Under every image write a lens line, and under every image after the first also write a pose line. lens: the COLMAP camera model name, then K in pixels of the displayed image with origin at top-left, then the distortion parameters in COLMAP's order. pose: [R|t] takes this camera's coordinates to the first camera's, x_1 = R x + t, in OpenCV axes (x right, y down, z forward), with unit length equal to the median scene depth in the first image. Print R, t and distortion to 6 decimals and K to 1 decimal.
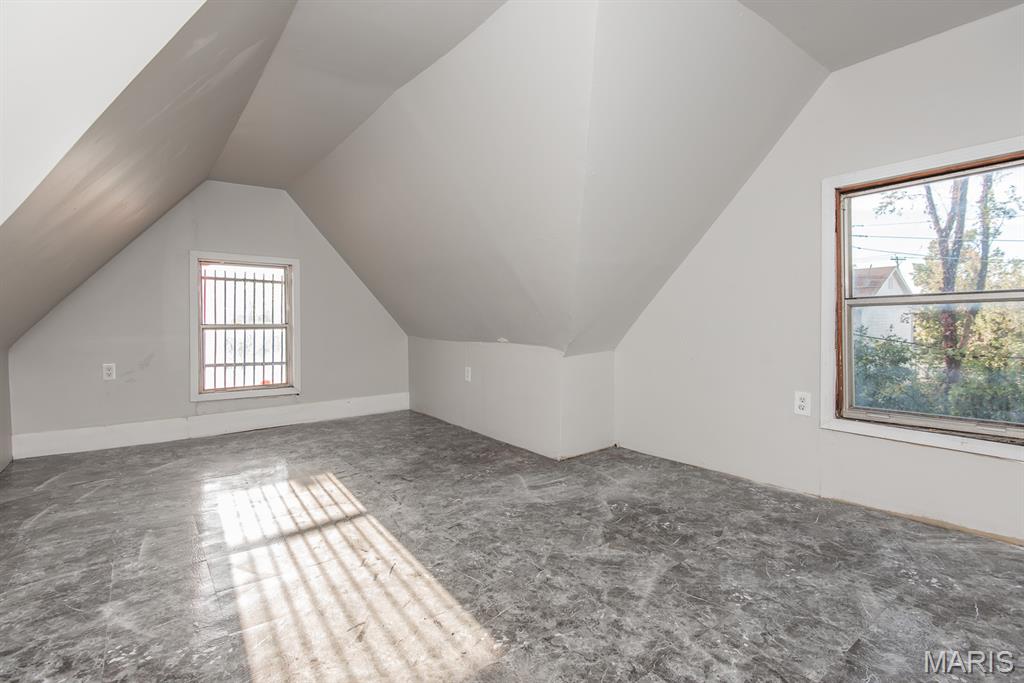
lens RADIAL K [[481.1, 0, 514.5], [0, 481.1, 332.2], [0, 0, 1]] dist [0.043094, -0.024191]
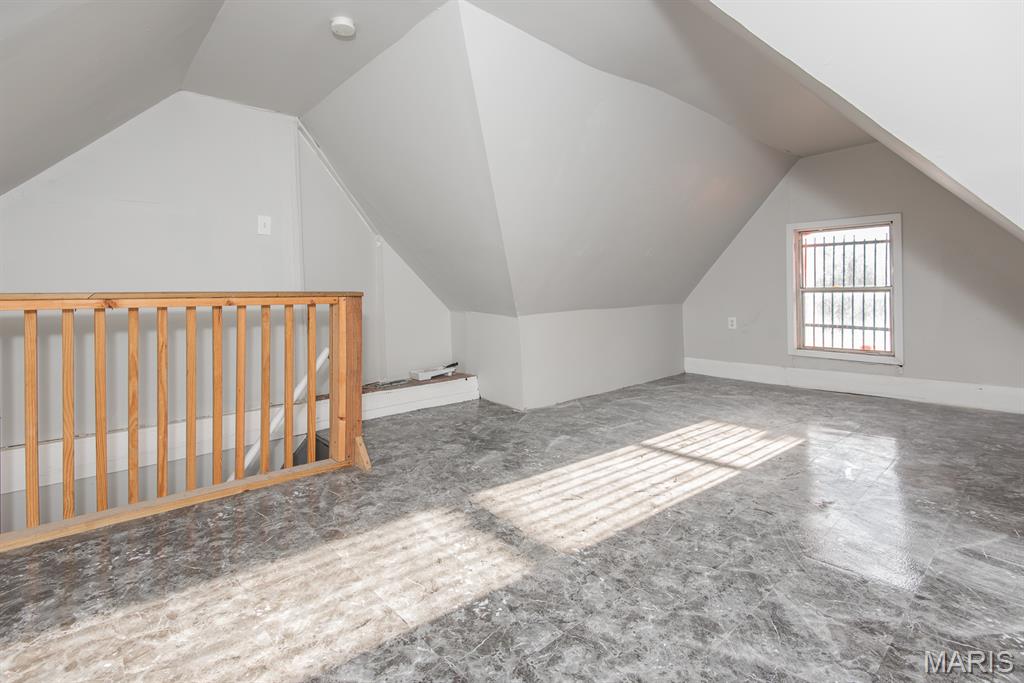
lens RADIAL K [[485.0, 0, 537.7], [0, 485.0, 298.3], [0, 0, 1]] dist [0.047426, -0.025859]
pose [[0.111154, 0.014614, -0.993696, 0.593252], [-0.008648, 0.999868, 0.013737, -0.003079], [0.993766, 0.007066, 0.111266, 0.386877]]
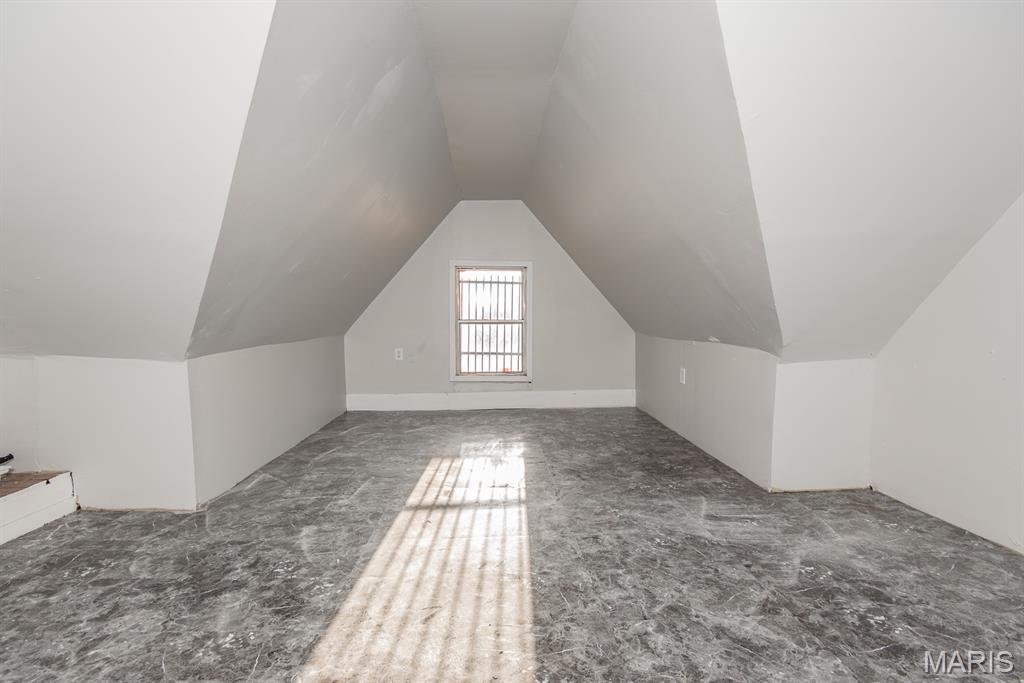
lens RADIAL K [[463.2, 0, 519.4], [0, 463.2, 346.3], [0, 0, 1]] dist [0.038427, -0.022843]
pose [[0.831894, 0.038526, -0.553595, 0.199427], [-0.016417, 0.998859, 0.044843, -0.005328], [0.554691, -0.028216, 0.831578, 0.150633]]
